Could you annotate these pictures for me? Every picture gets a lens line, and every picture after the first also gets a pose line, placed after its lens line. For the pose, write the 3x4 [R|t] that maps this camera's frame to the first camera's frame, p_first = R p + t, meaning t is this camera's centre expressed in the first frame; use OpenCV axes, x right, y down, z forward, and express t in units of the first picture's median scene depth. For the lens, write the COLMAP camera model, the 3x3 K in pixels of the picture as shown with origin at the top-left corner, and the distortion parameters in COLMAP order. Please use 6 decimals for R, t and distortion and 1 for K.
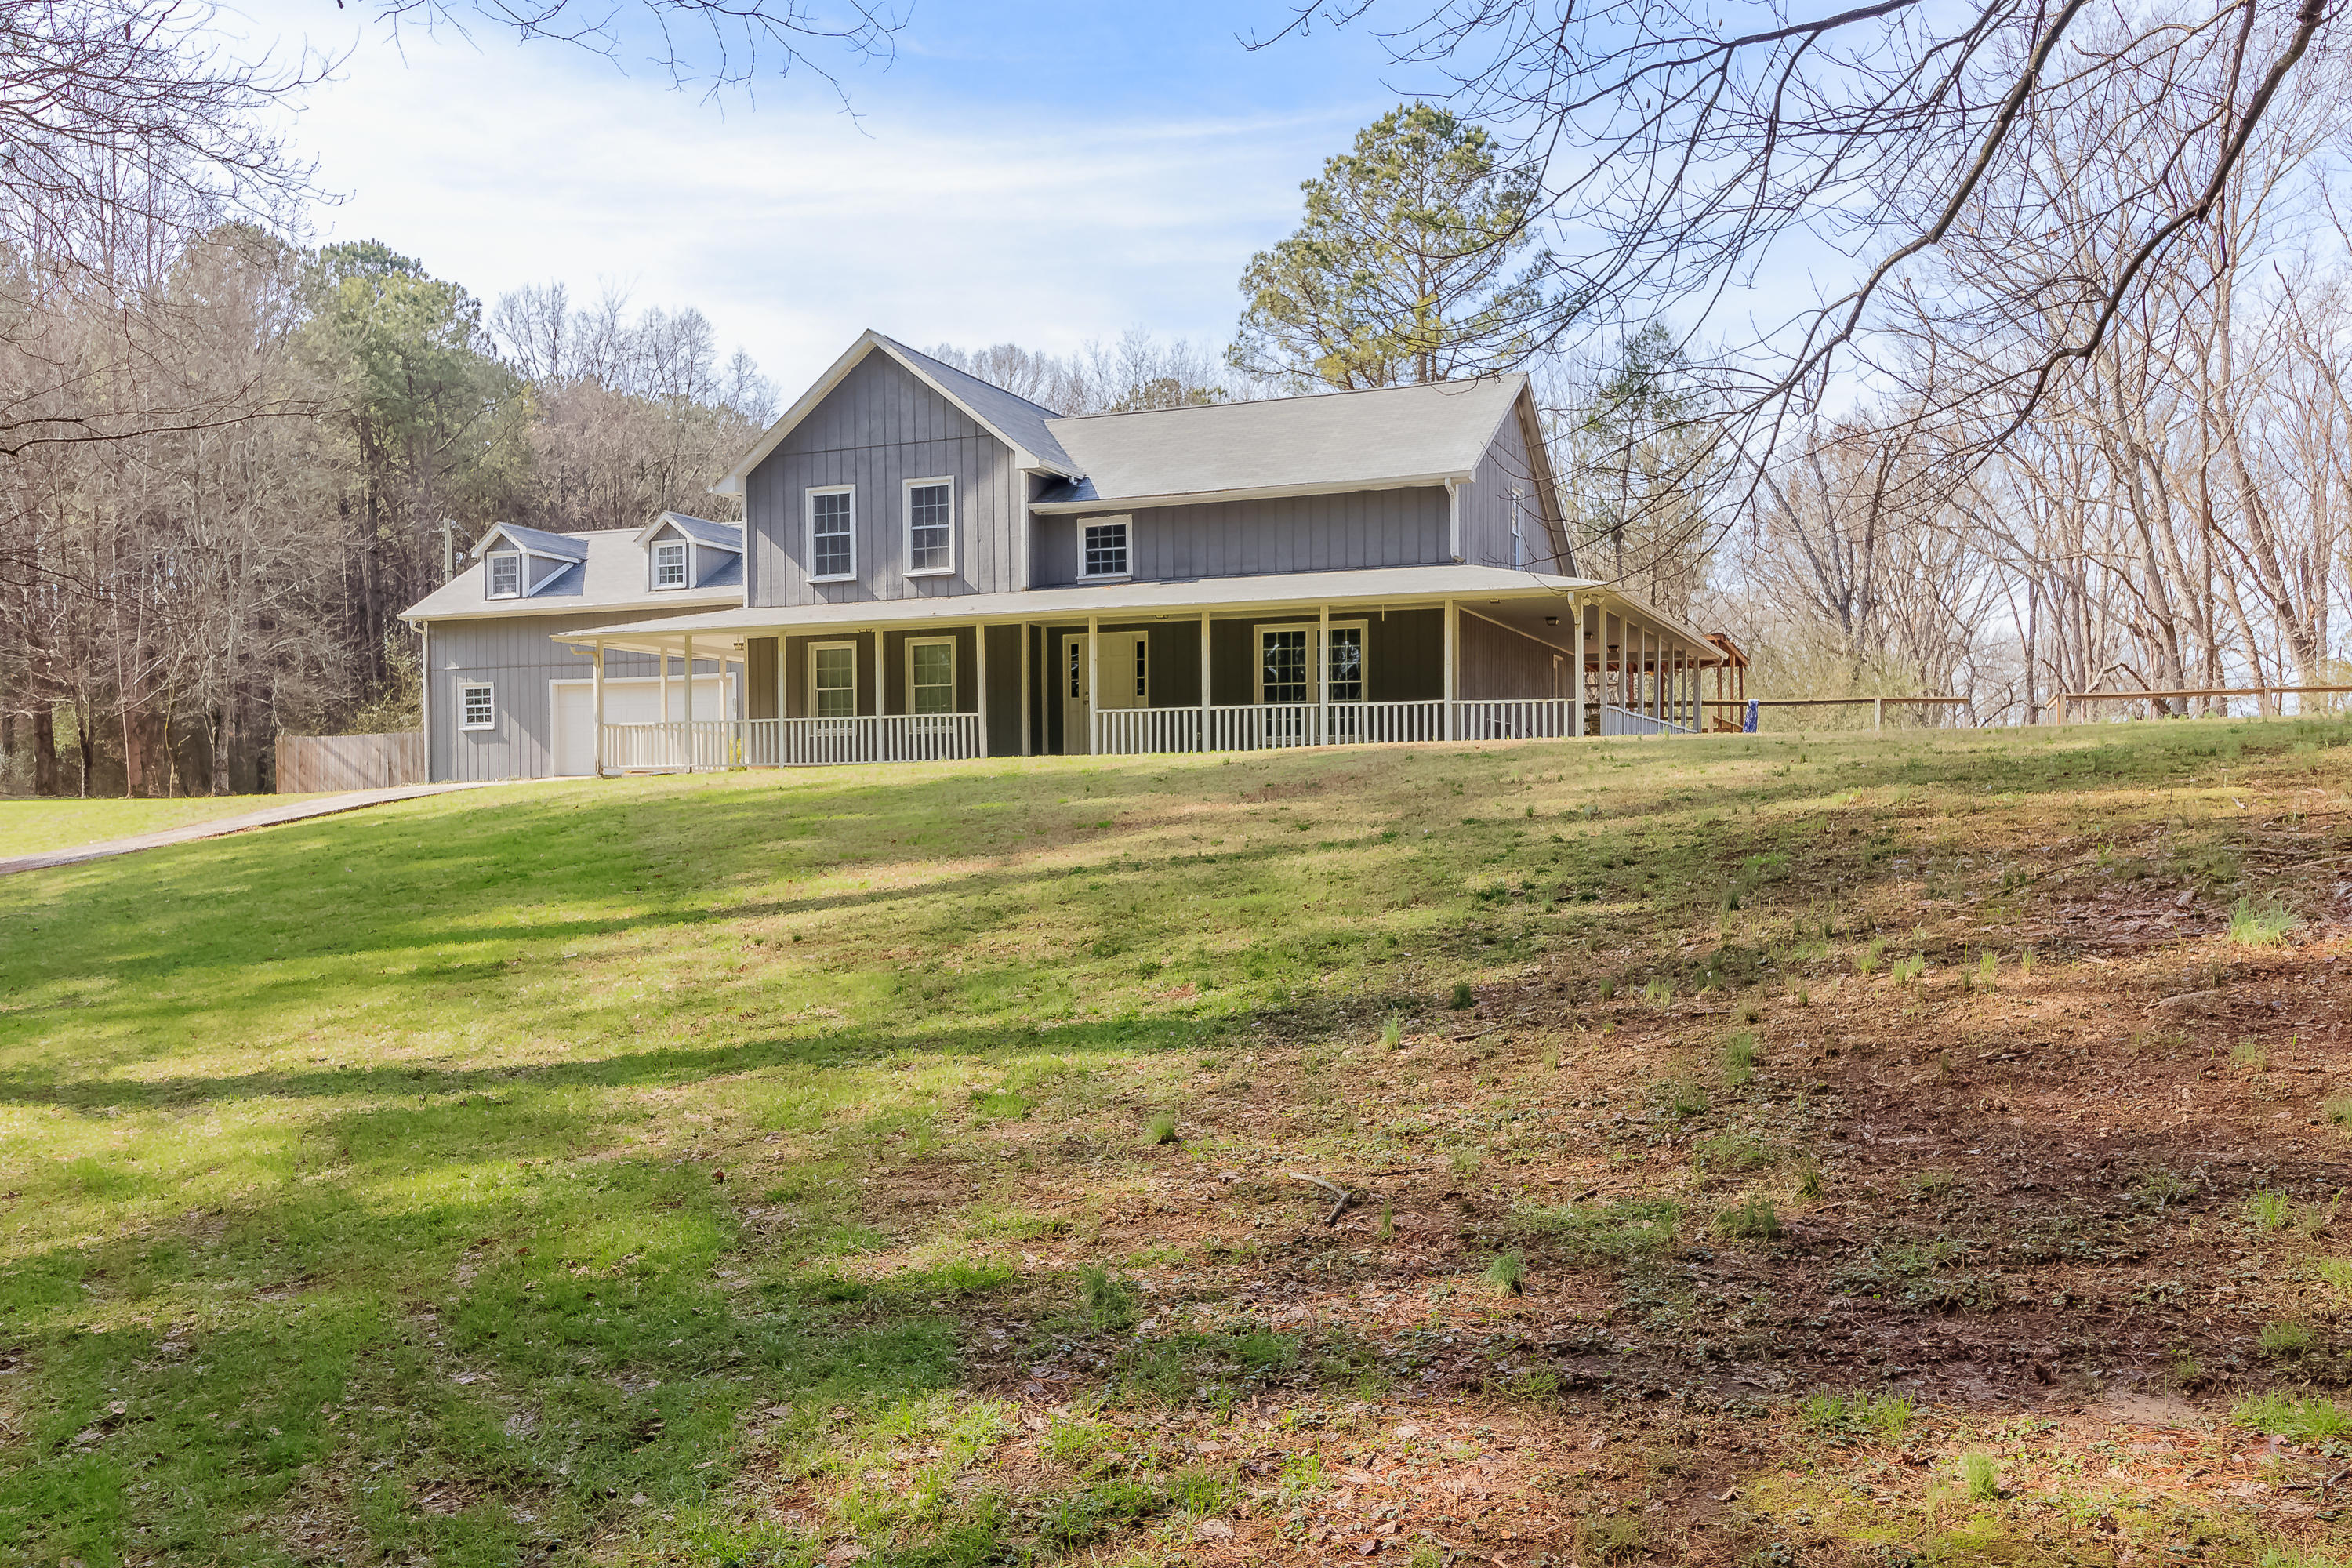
lens RADIAL K [[1862.3, 0, 1181.6], [0, 1862.3, 871.5], [0, 0, 1]] dist [0.000824, 0.000573]
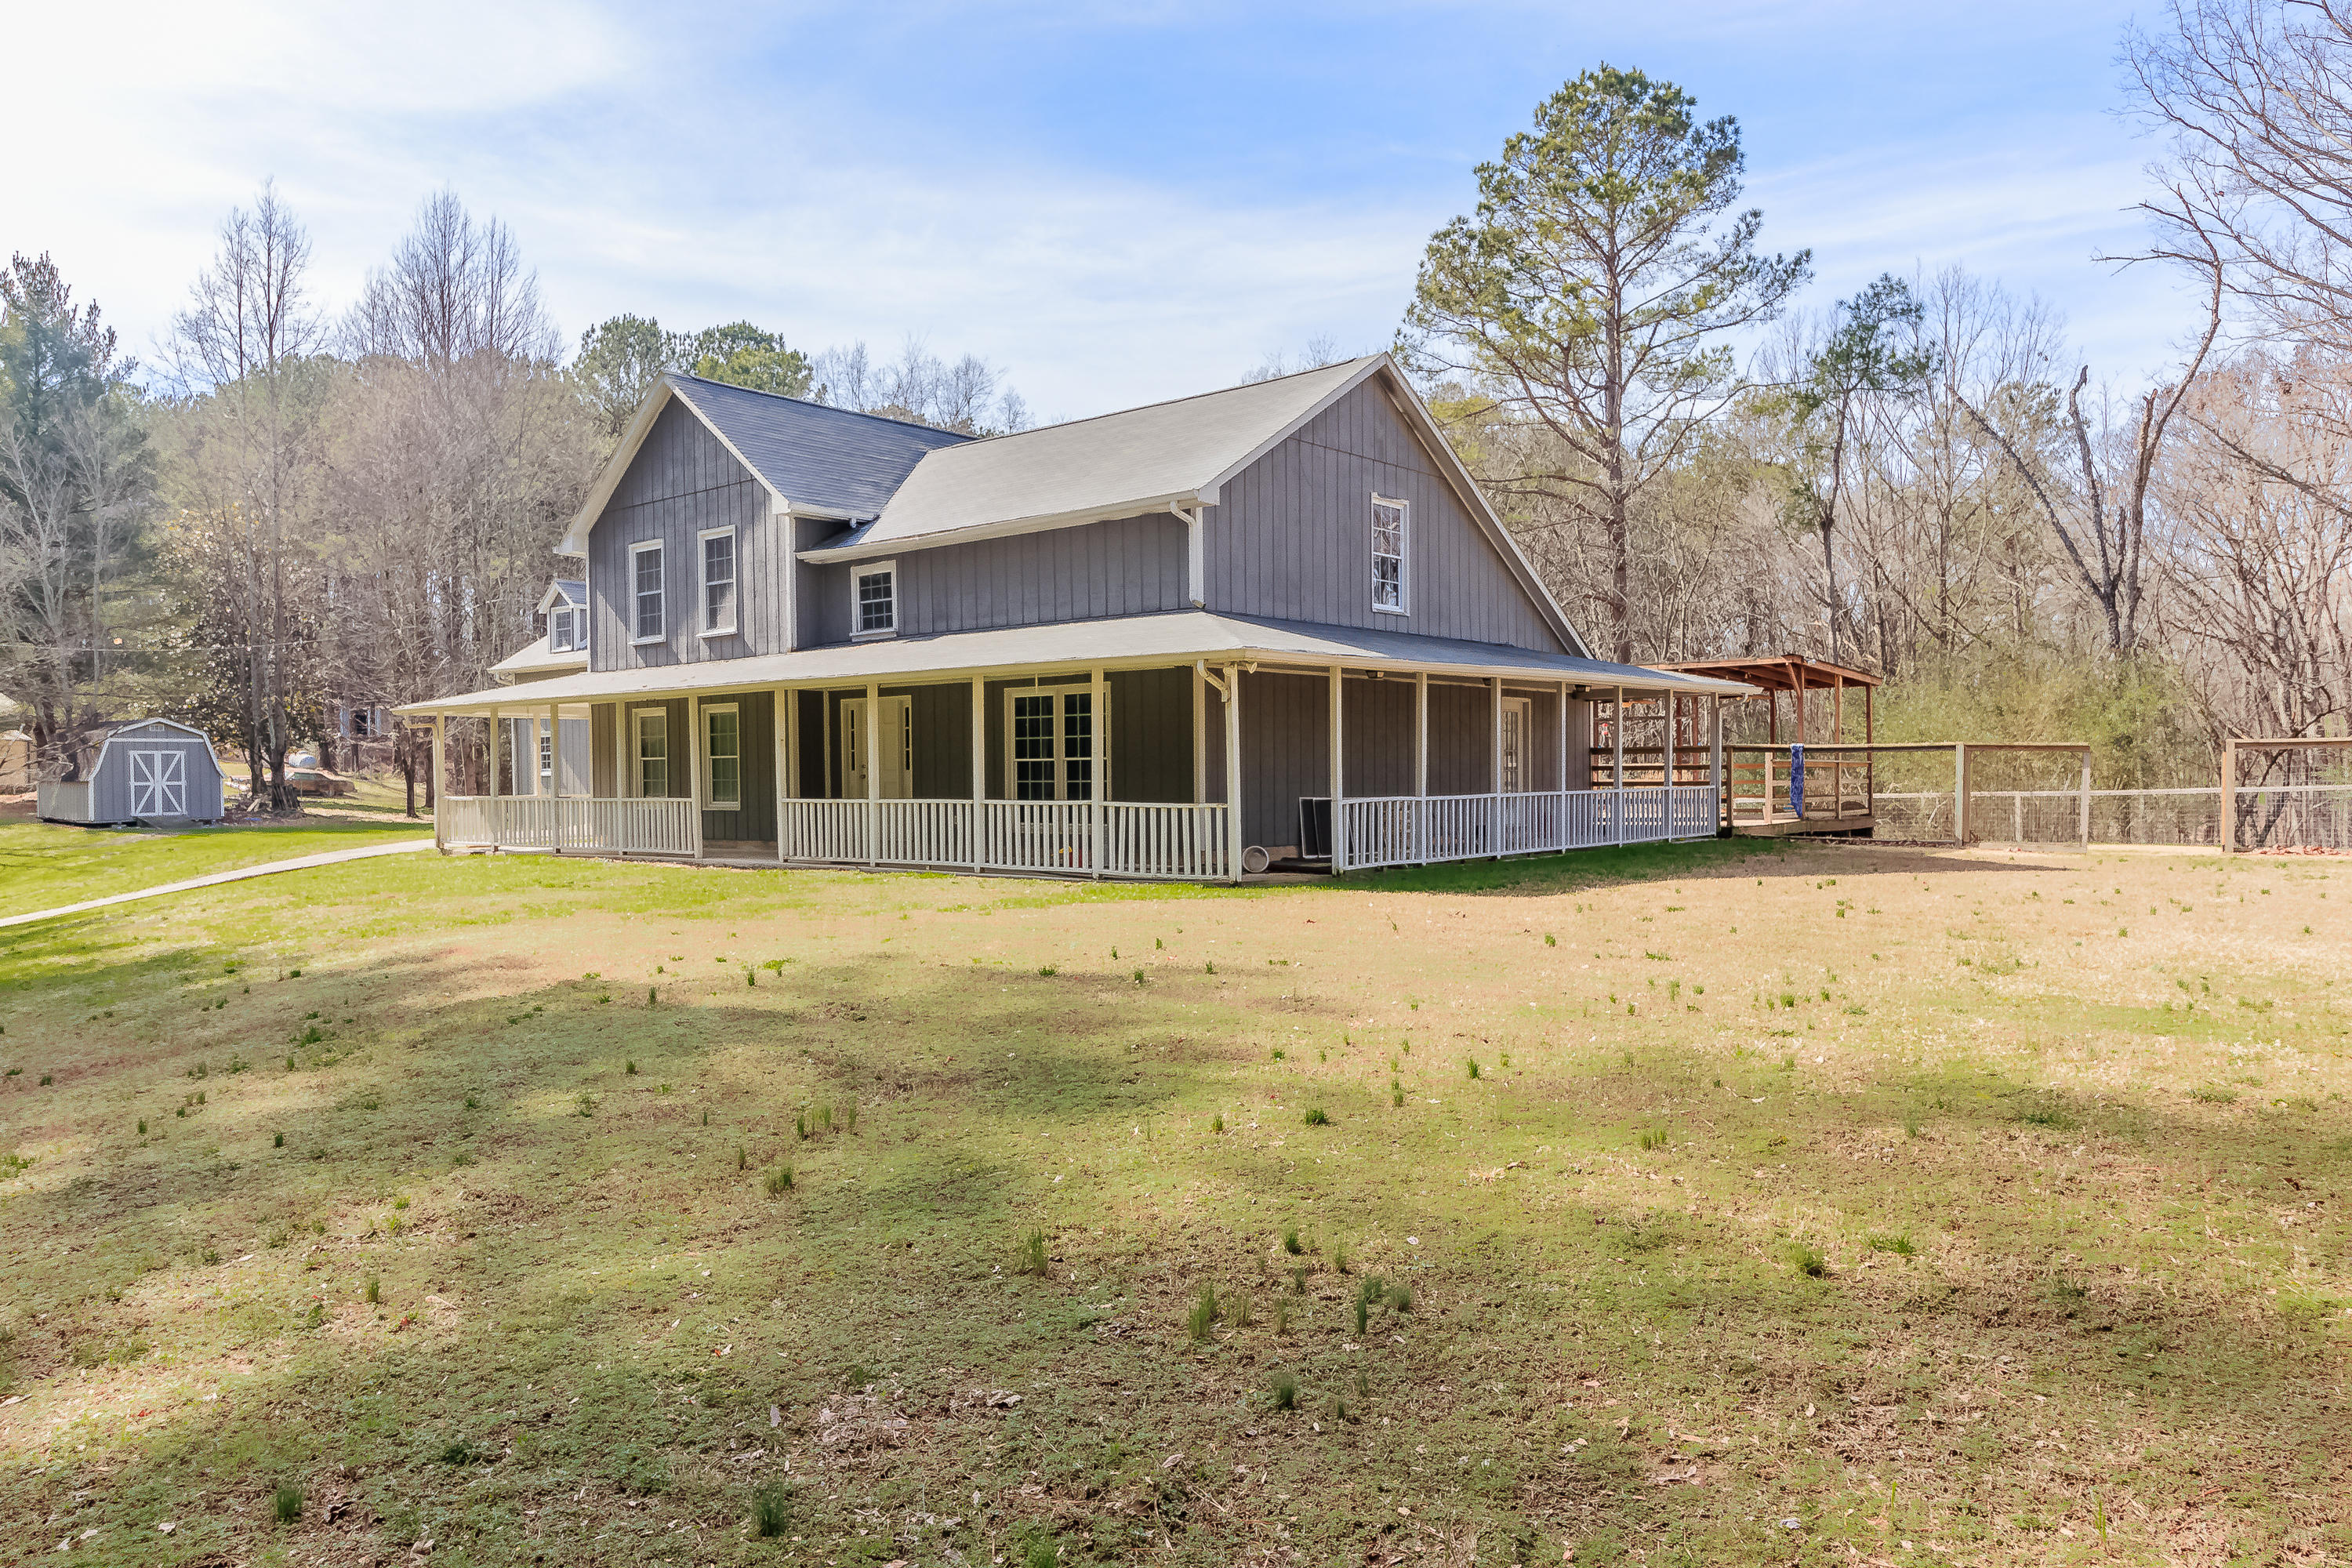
lens RADIAL K [[1596.5, 0, 1140.9], [0, 1596.5, 797.2], [0, 0, 1]] dist [0.004517, 0.000915]
pose [[0.948694, -0.001037, -0.316193, 0.296239], [-0.003111, 0.999916, -0.012612, -0.070429], [0.316179, 0.012949, 0.948611, 0.325889]]
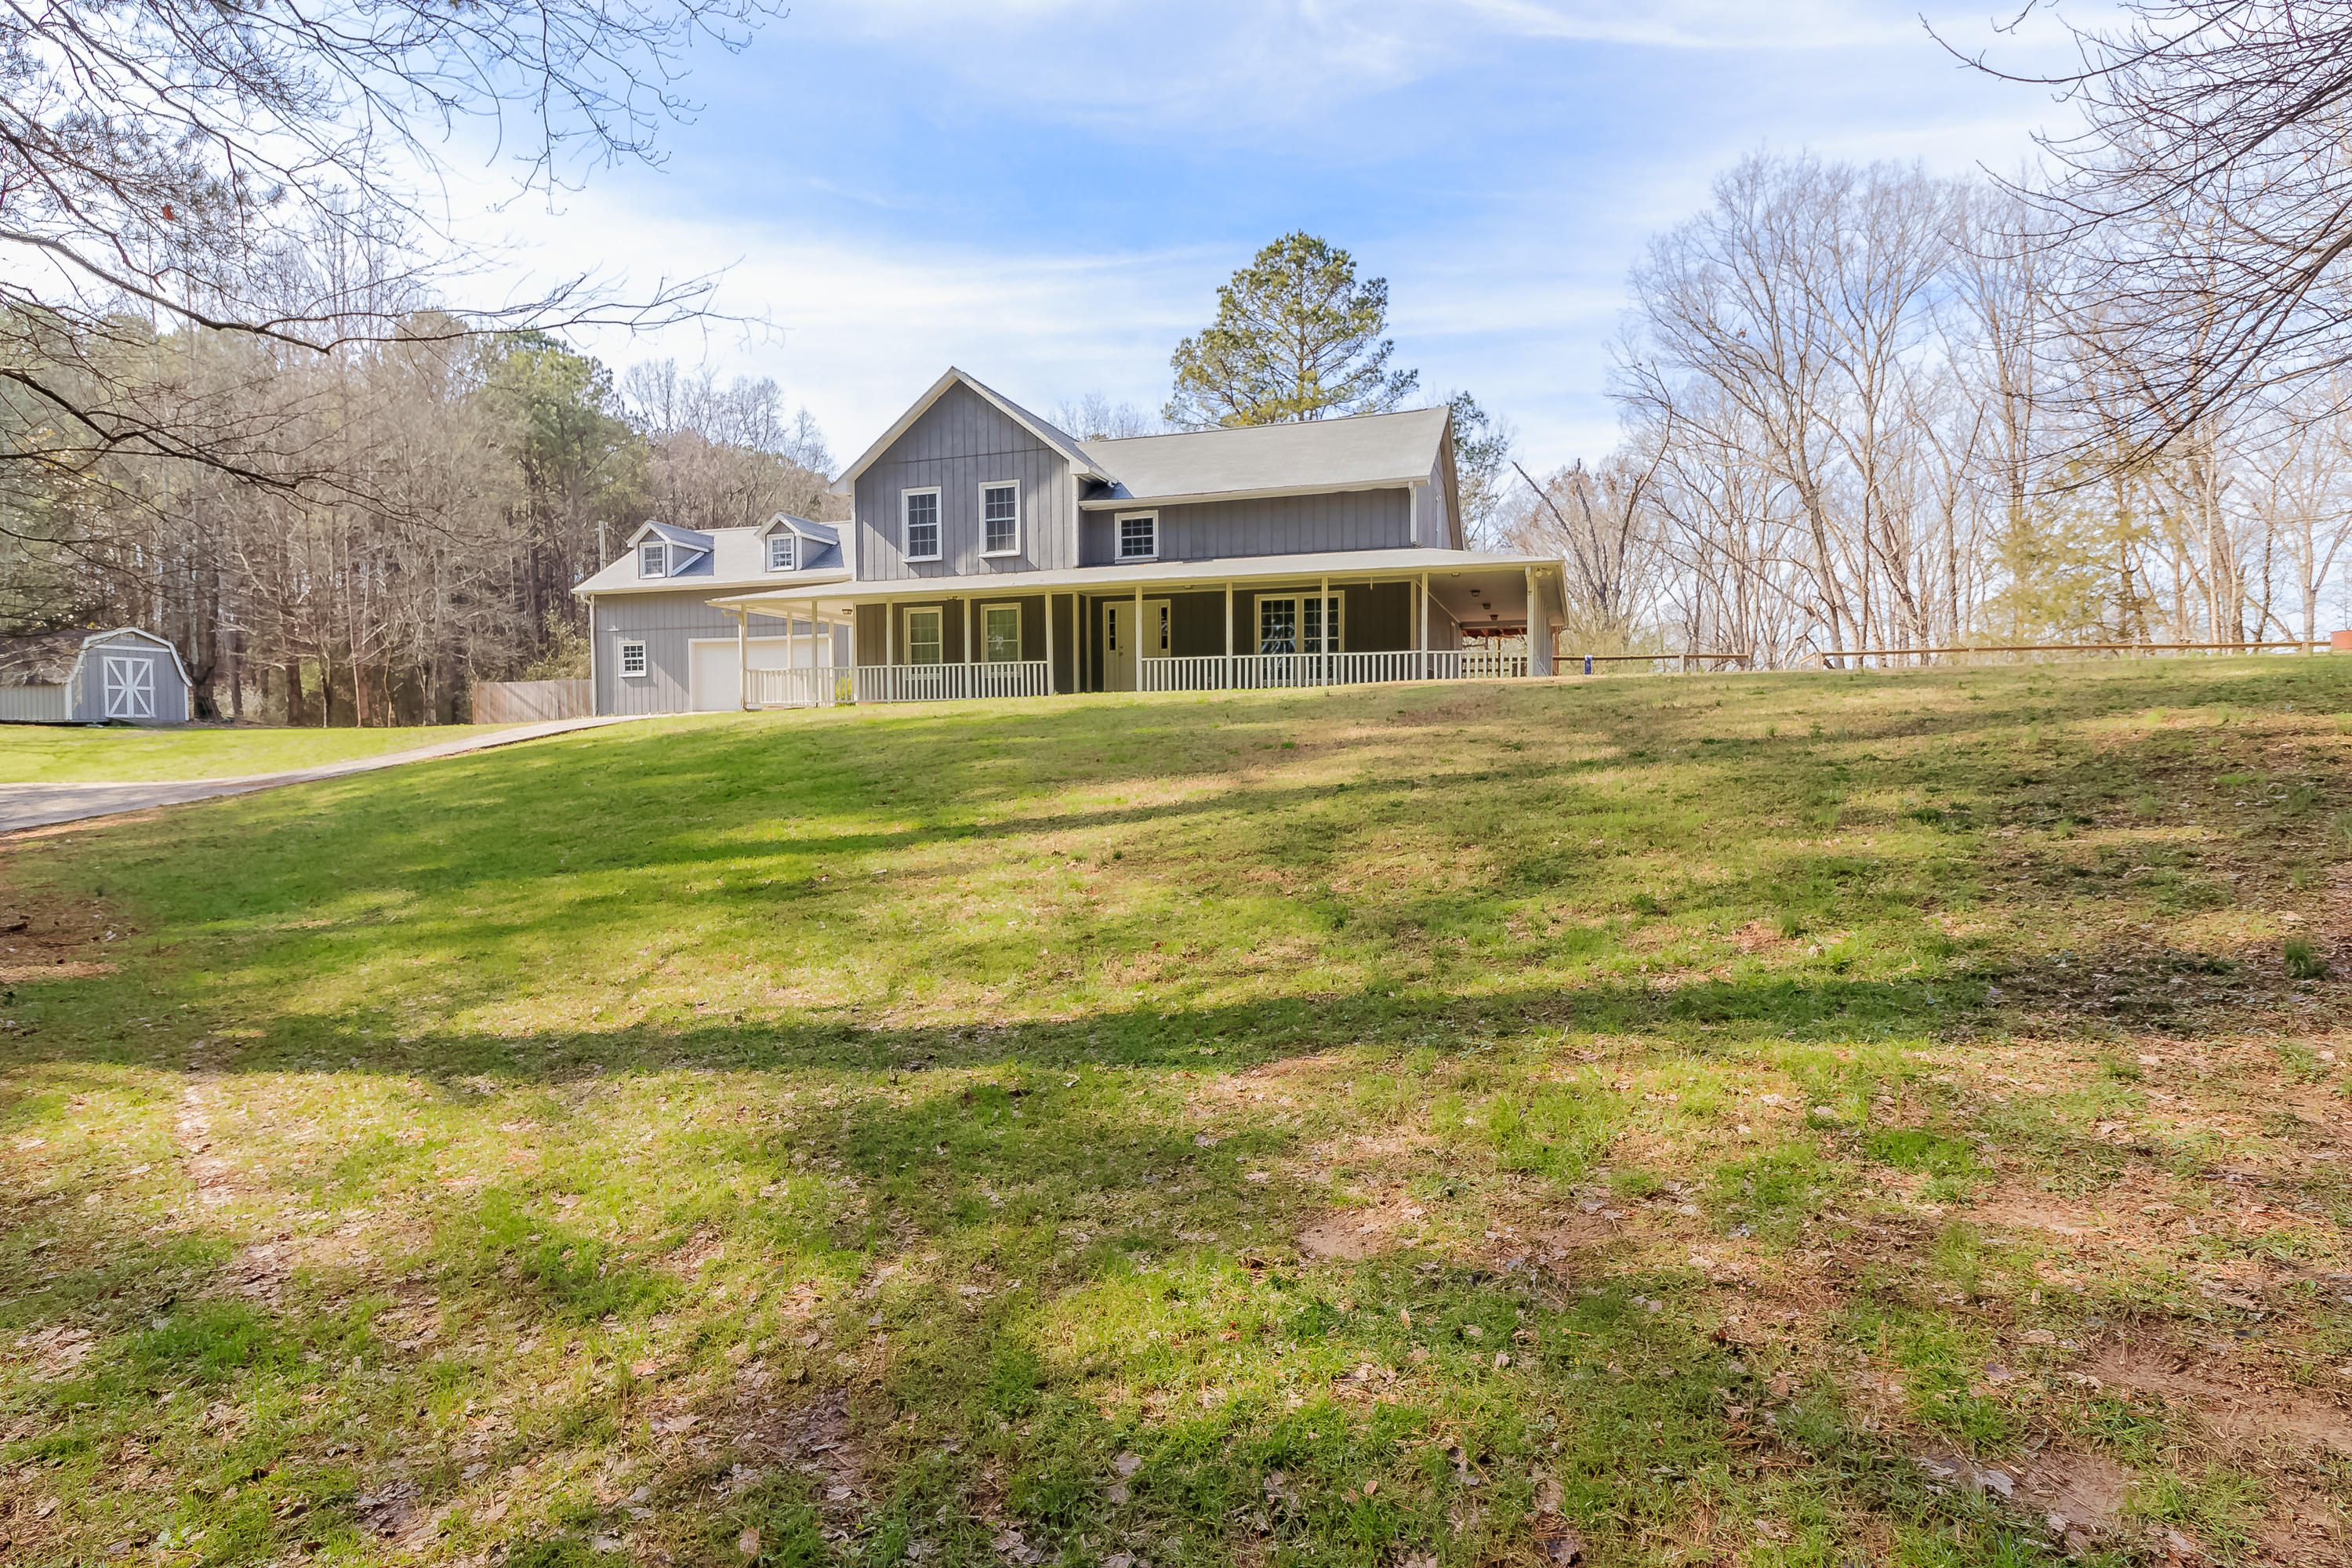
lens RADIAL K [[1247.0, 0, 1132.7], [0, 1247.0, 798.8], [0, 0, 1]] dist [-0.000232, -0.001167]
pose [[0.998821, -0.002344, 0.048481, -0.083346], [0.001588, 0.999877, 0.015625, -0.002200], [-0.048512, -0.015530, 0.998702, 0.115344]]
